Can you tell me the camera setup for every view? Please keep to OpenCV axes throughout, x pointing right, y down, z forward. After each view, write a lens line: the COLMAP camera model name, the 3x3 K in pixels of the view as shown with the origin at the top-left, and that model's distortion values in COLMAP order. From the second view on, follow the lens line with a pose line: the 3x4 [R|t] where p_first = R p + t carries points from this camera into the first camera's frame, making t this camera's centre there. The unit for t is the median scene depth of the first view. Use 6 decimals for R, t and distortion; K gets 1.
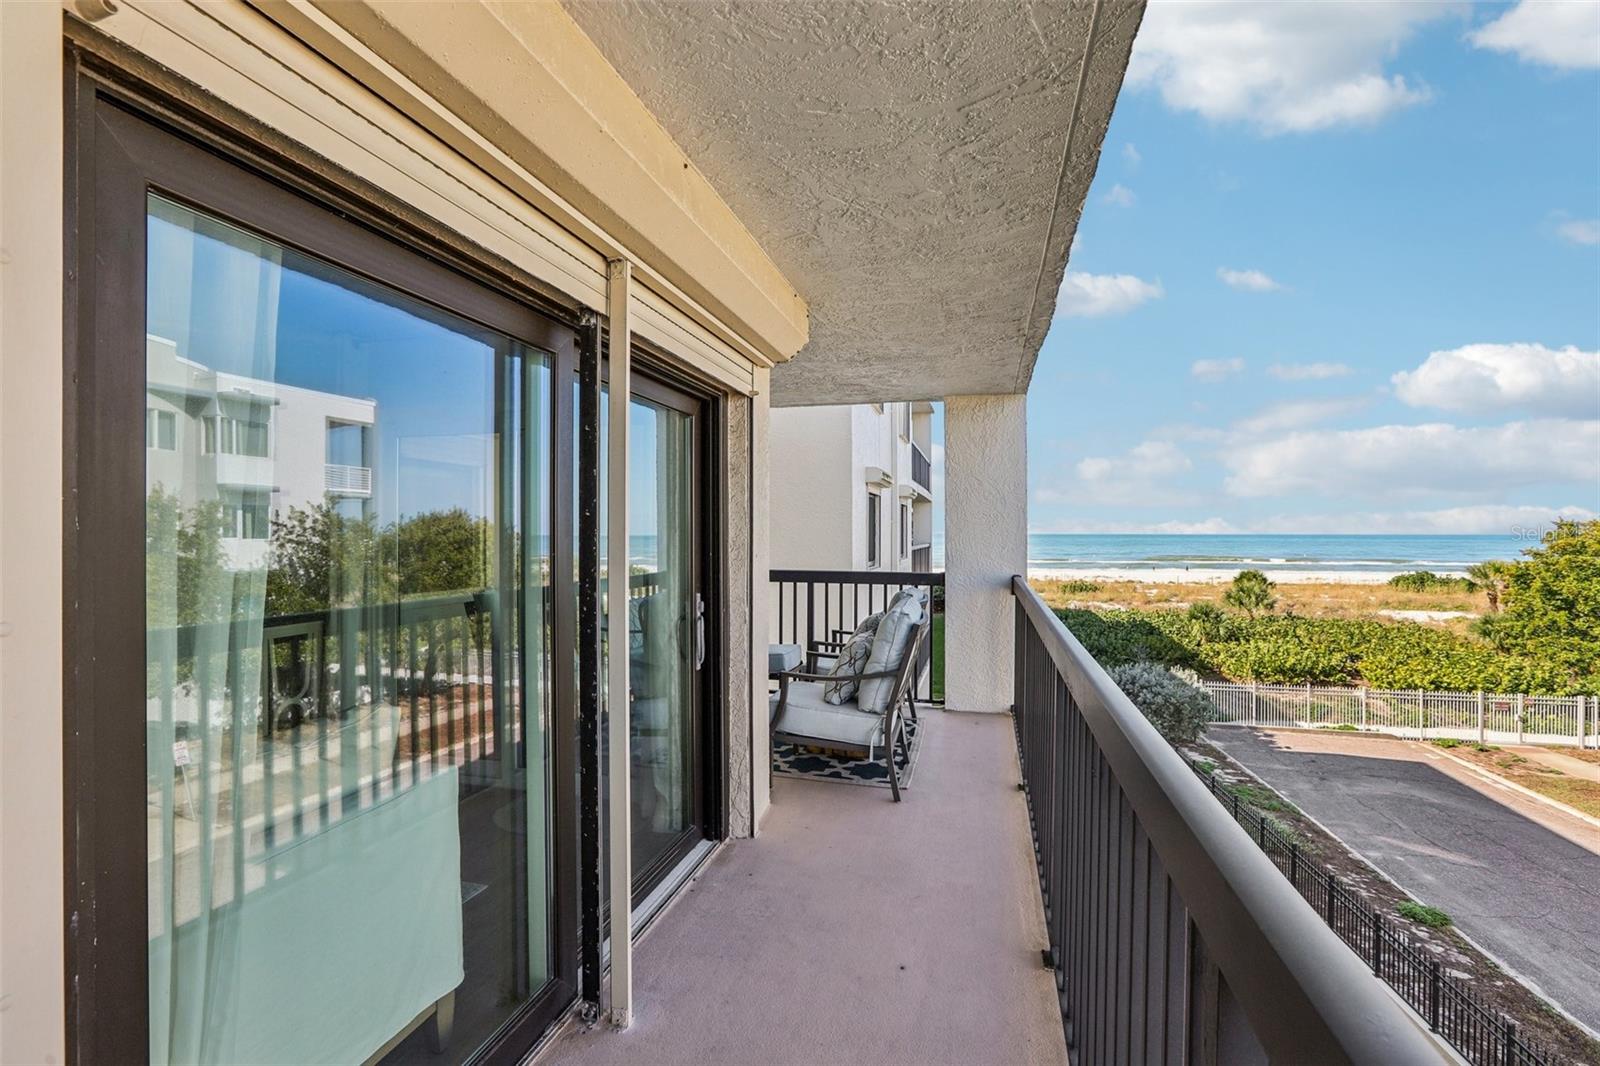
lens RADIAL K [[728.5, 0, 786.5], [0, 728.5, 525.5], [0, 0, 1]] dist [-0.053465, 0.014566]
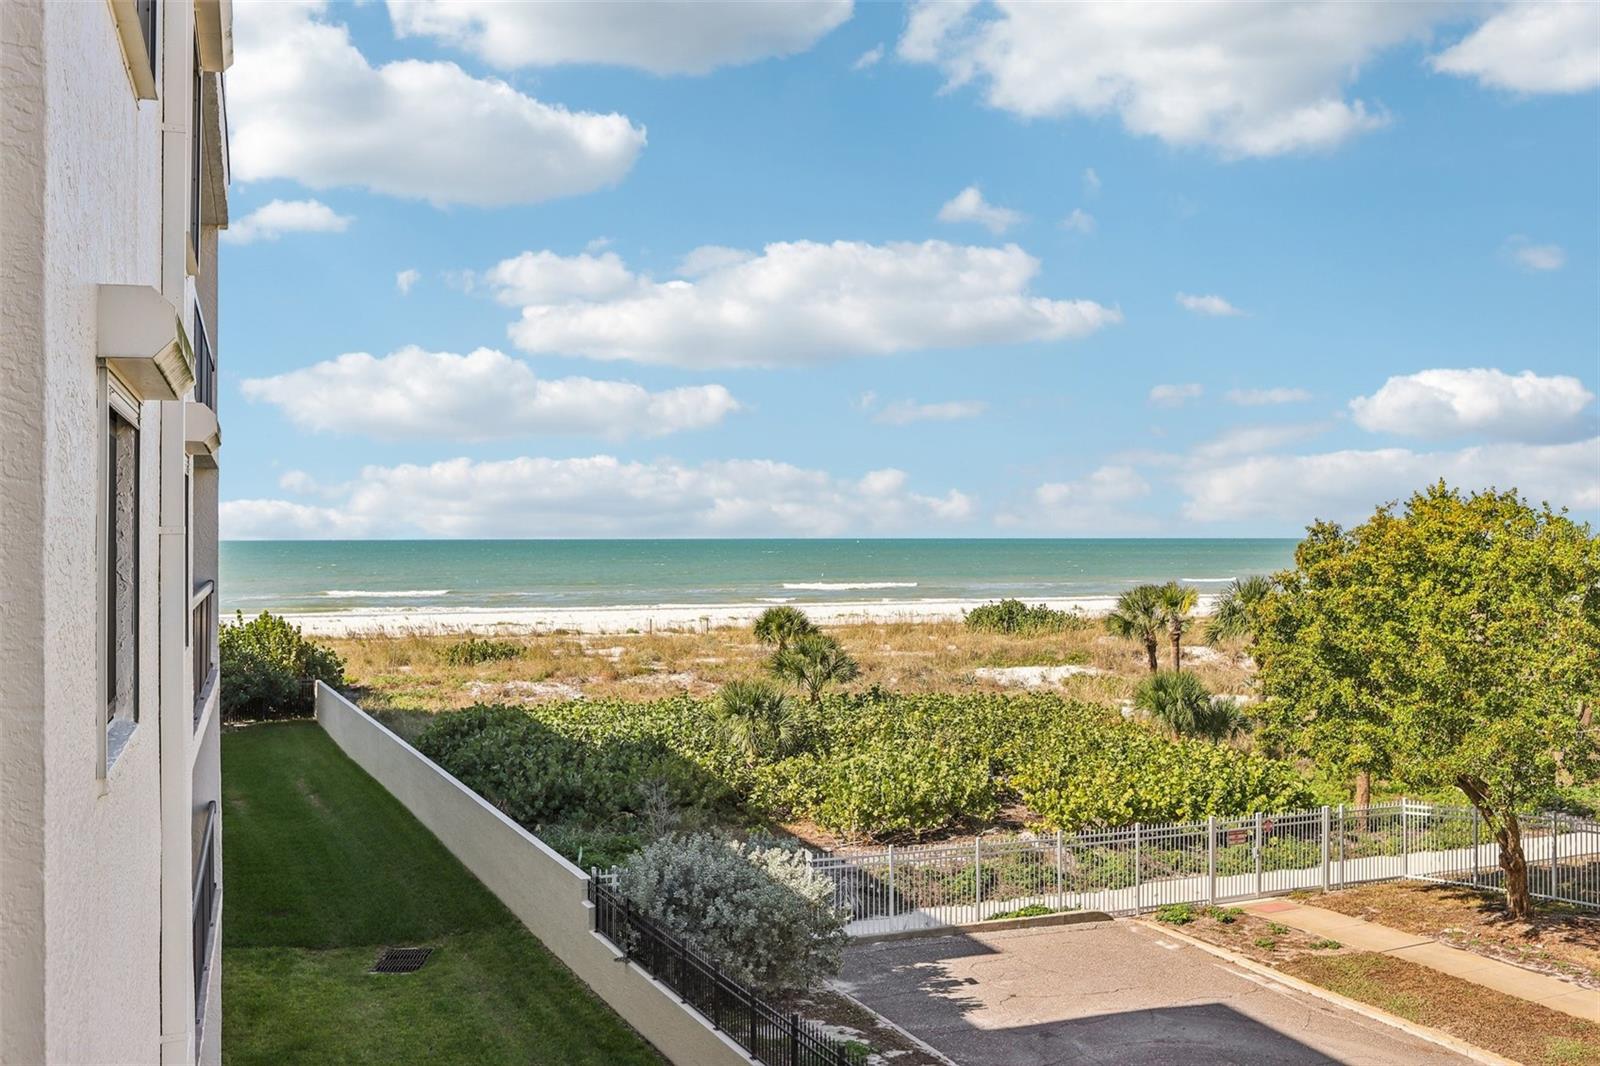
lens RADIAL K [[1409.3, 0, 797.5], [0, 1409.3, 521.5], [0, 0, 1]] dist [-0.038547, 0.011380]
pose [[0.800569, 0.002559, 0.599236, 0.007299], [-0.003144, 0.999995, -0.000070, -0.007332], [-0.599233, -0.001828, 0.800573, 0.214052]]
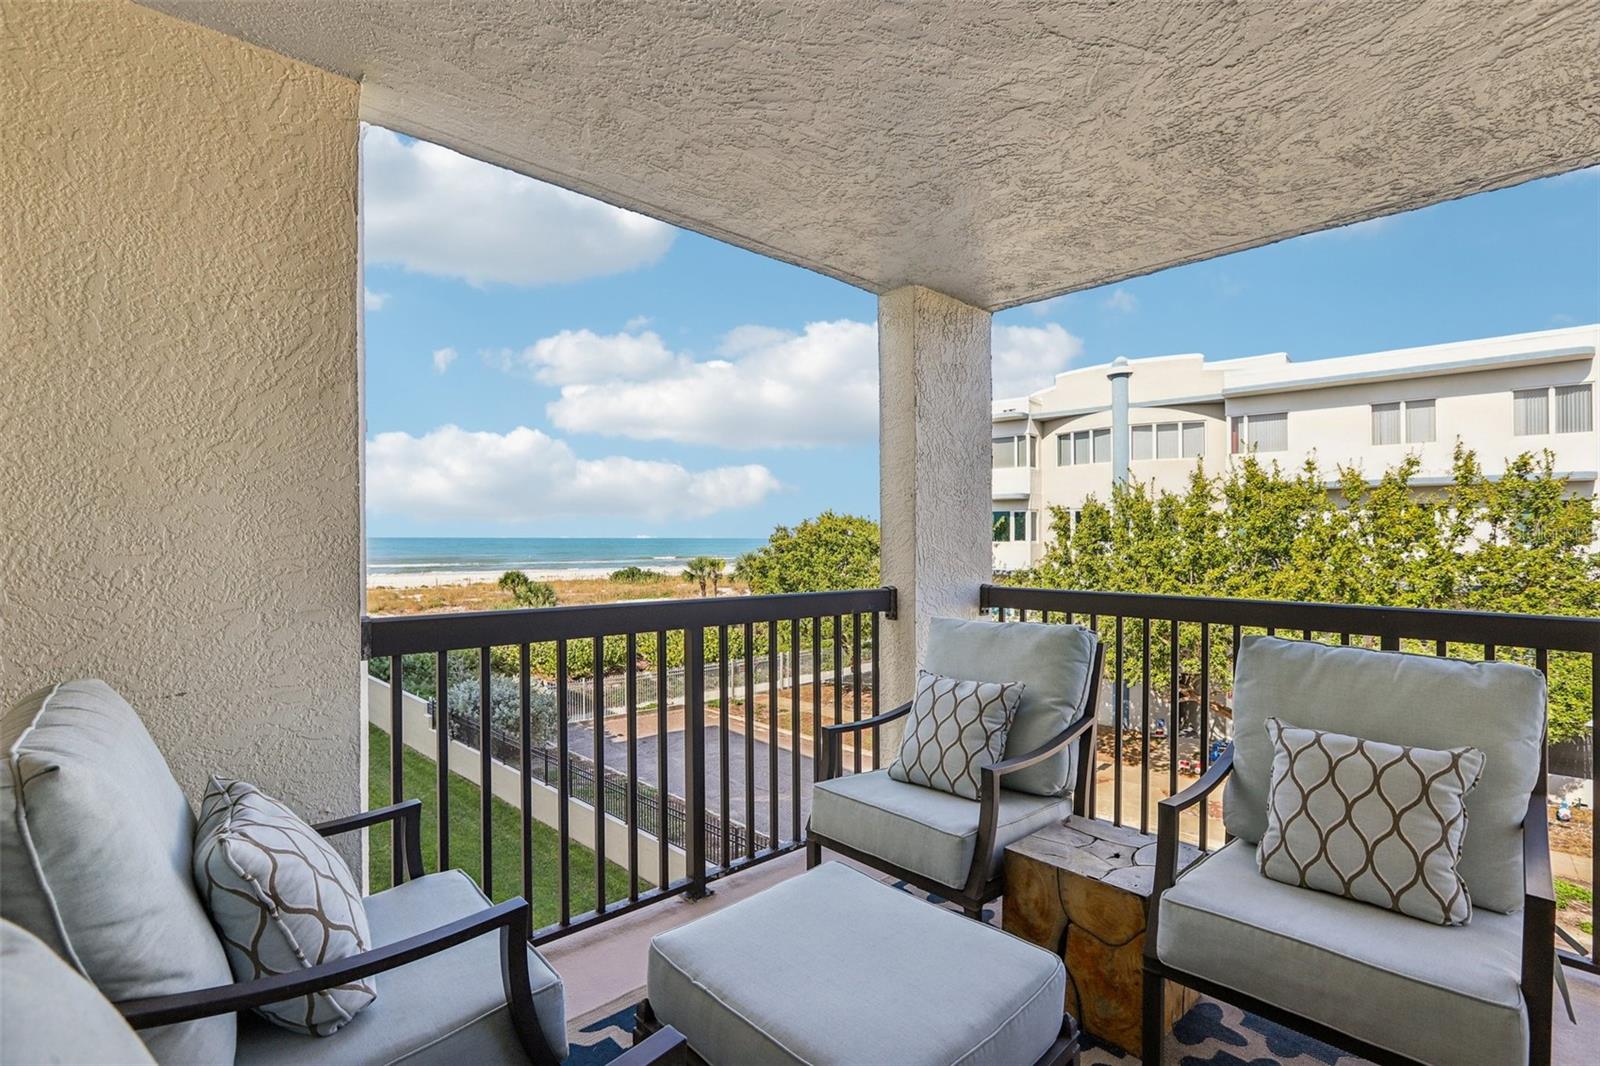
lens RADIAL K [[728.5, 0, 786.5], [0, 728.5, 525.5], [0, 0, 1]] dist [-0.053465, 0.014566]
pose [[0.534651, 0.011444, 0.844996, -0.070823], [-0.007767, 0.999933, -0.008628, 0.002324], [-0.845037, -0.001951, 0.534704, 0.160329]]
